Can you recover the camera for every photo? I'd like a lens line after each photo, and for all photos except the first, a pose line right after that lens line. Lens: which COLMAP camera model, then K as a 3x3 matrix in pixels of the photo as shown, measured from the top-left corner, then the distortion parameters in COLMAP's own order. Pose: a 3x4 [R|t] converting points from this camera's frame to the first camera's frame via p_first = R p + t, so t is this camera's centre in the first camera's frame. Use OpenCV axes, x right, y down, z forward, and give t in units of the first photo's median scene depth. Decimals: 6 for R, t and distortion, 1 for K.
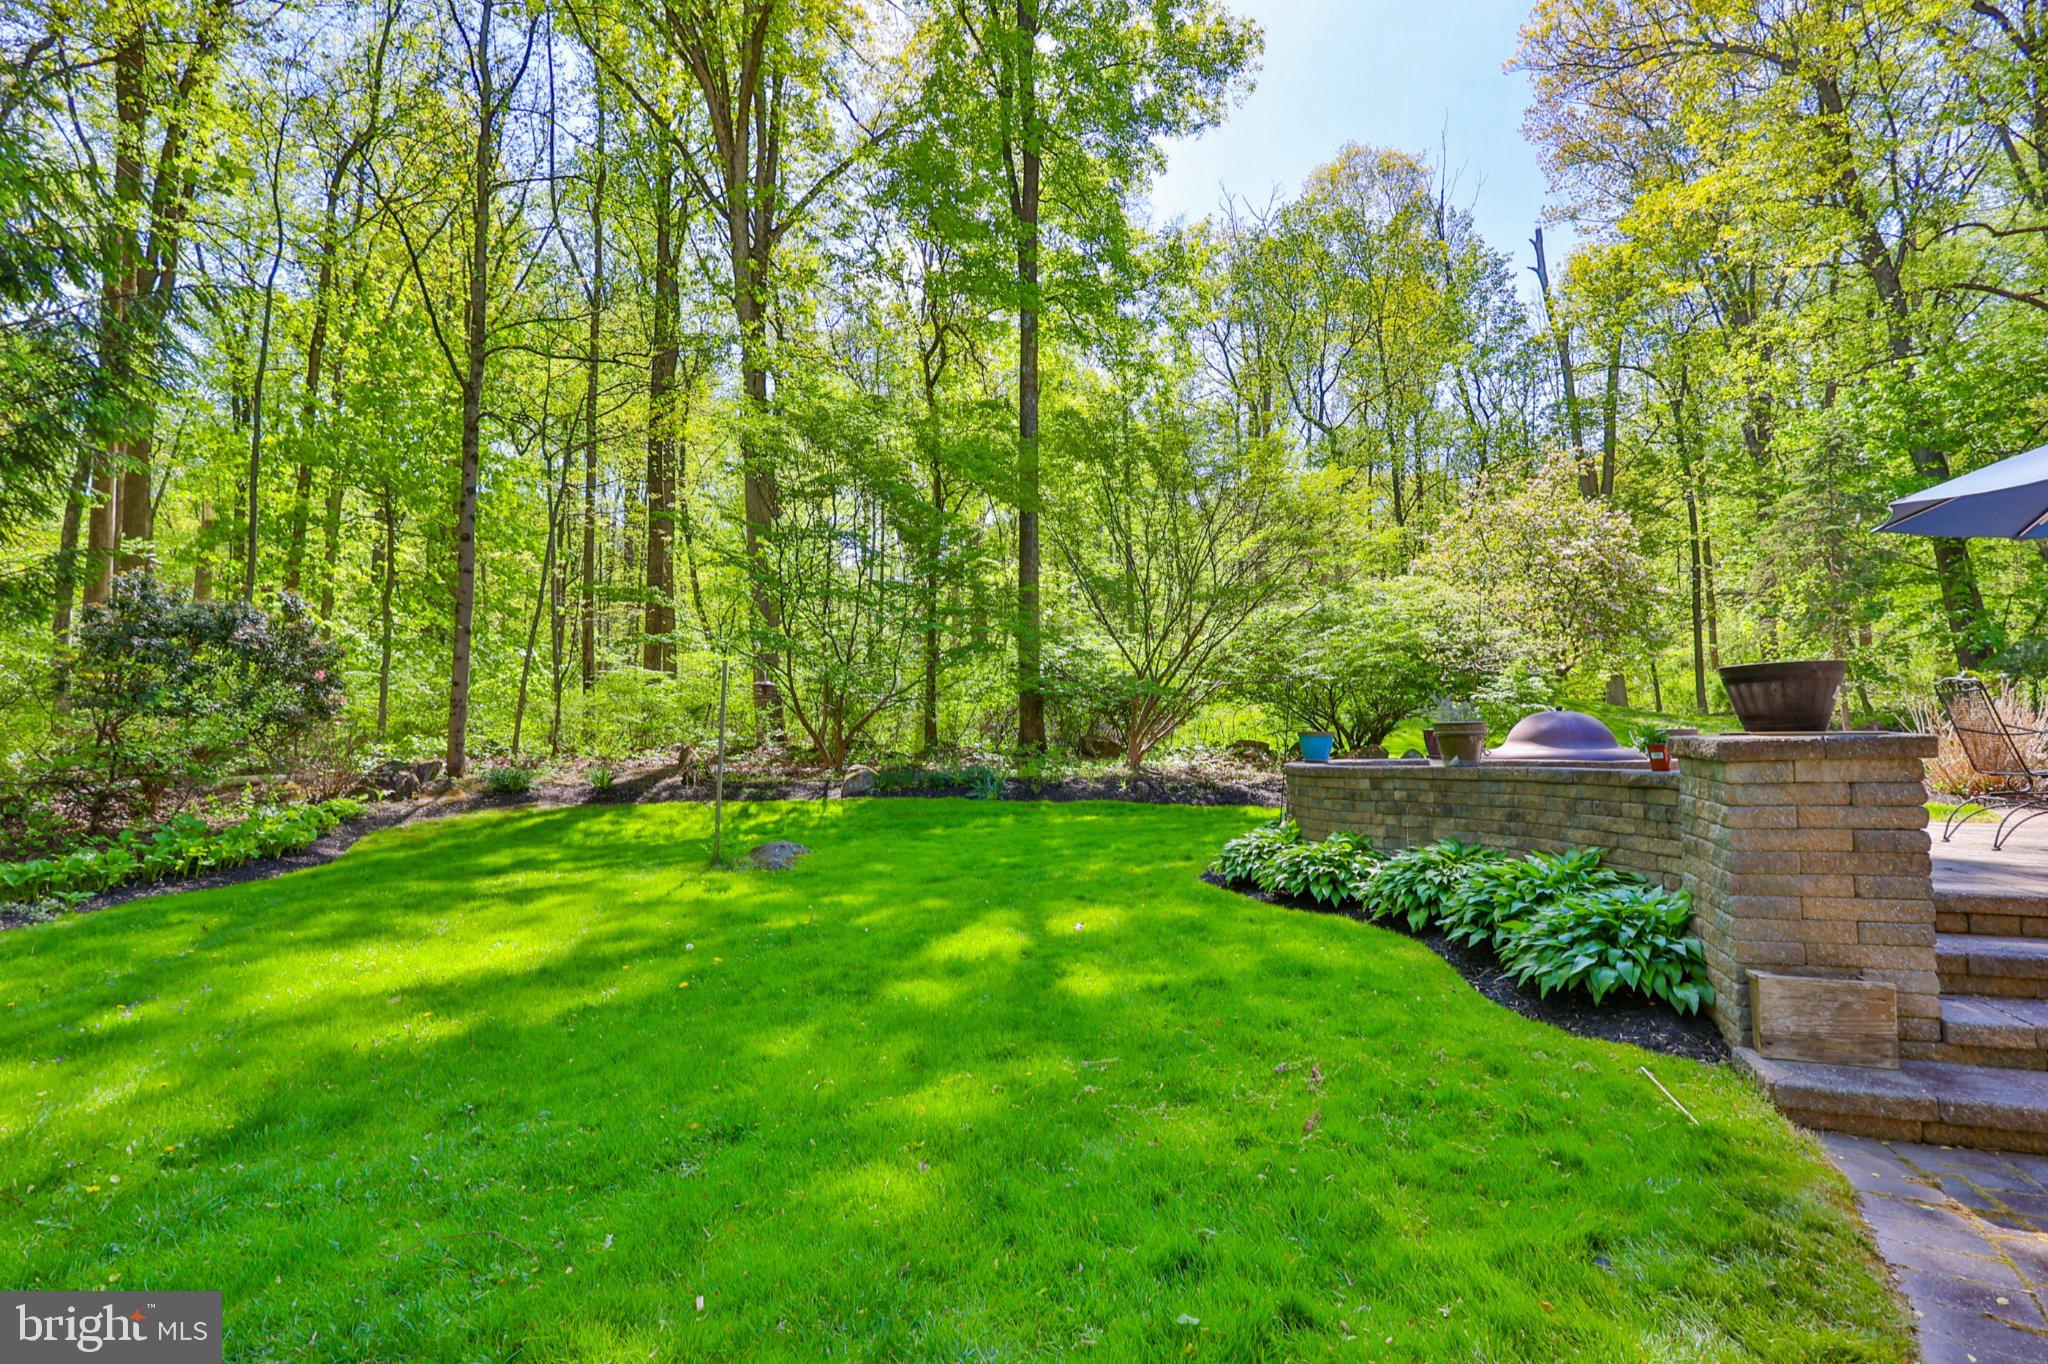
lens RADIAL K [[990.3, 0, 1024.0], [0, 990.3, 682.0], [0, 0, 1]] dist [-0.004695, 0.001351]
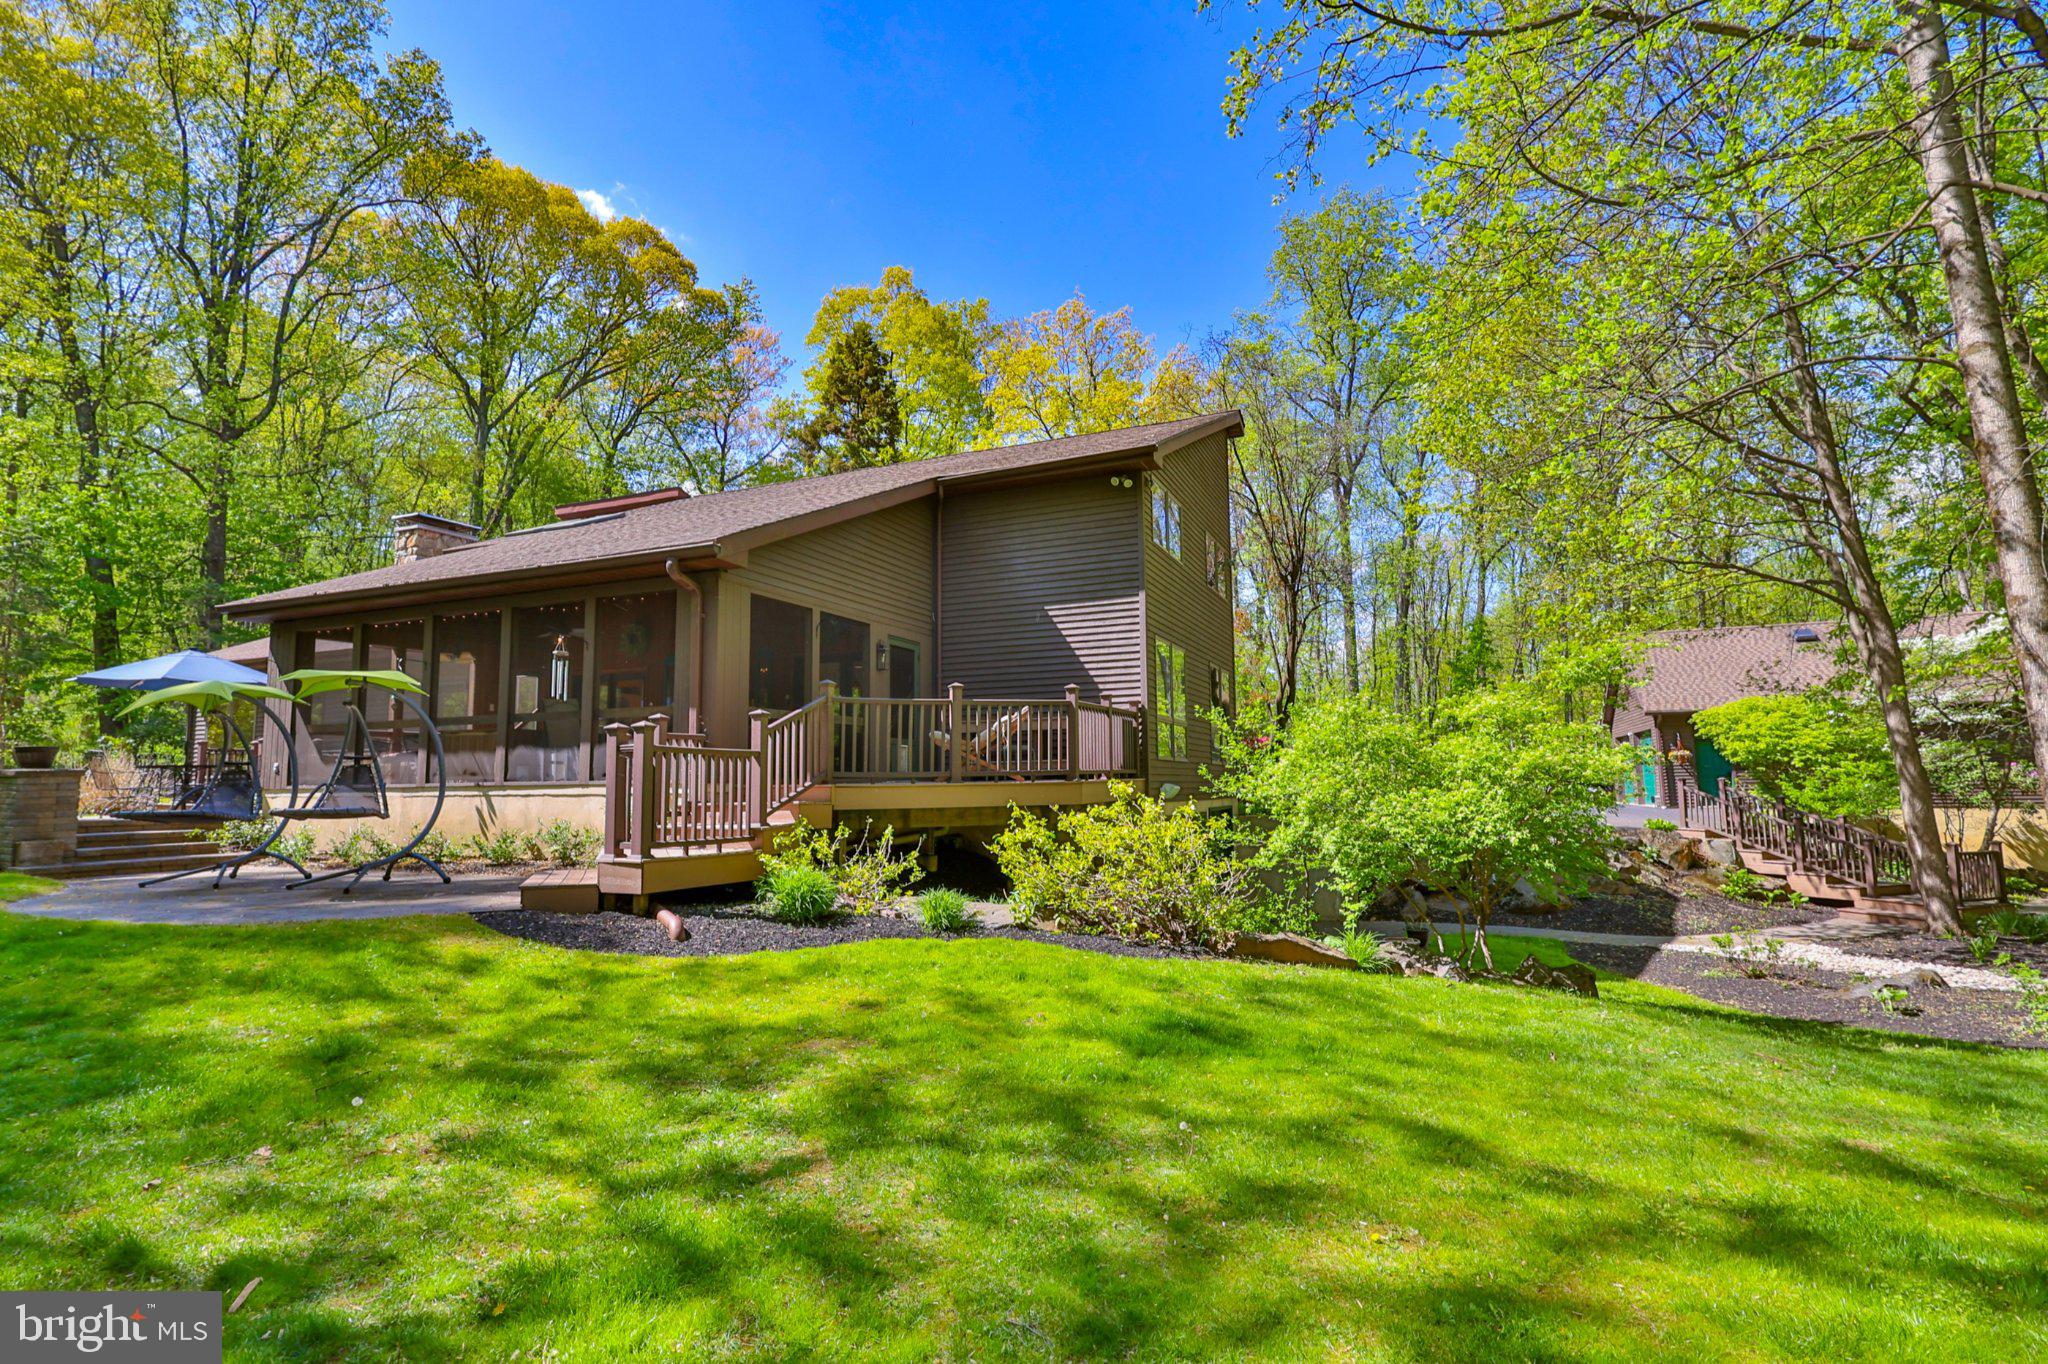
lens RADIAL K [[990.3, 0, 1024.0], [0, 990.3, 682.0], [0, 0, 1]] dist [-0.004695, 0.001351]
pose [[0.060601, 0.101803, 0.992957, -0.286103], [-0.049737, 0.993858, -0.098860, -0.009125], [-0.996922, -0.043395, 0.065293, -0.304137]]
